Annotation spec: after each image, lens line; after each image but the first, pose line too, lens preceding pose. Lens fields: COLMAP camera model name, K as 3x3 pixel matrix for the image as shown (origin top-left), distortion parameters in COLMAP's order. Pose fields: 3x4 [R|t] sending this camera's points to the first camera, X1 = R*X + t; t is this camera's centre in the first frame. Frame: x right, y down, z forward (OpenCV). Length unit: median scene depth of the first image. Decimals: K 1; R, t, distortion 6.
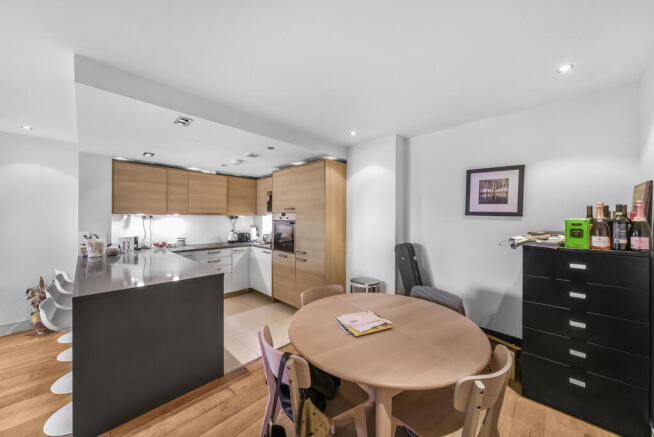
lens RADIAL K [[228.4, 0, 332.3], [0, 228.4, 217.6], [0, 0, 1]] dist [-0.009333, 0.000038]
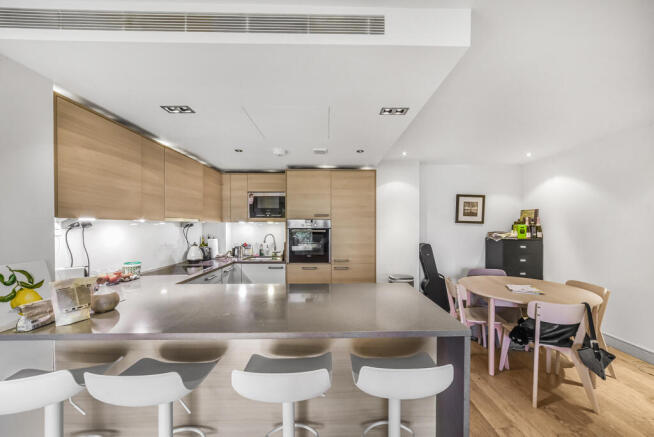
lens RADIAL K [[228.4, 0, 332.3], [0, 228.4, 217.6], [0, 0, 1]] dist [-0.009333, 0.000038]
pose [[0.732127, 0.017466, 0.680944, -1.125411], [0.002558, 0.999594, -0.028389, -0.003840], [-0.681163, 0.022526, 0.731785, 0.432678]]
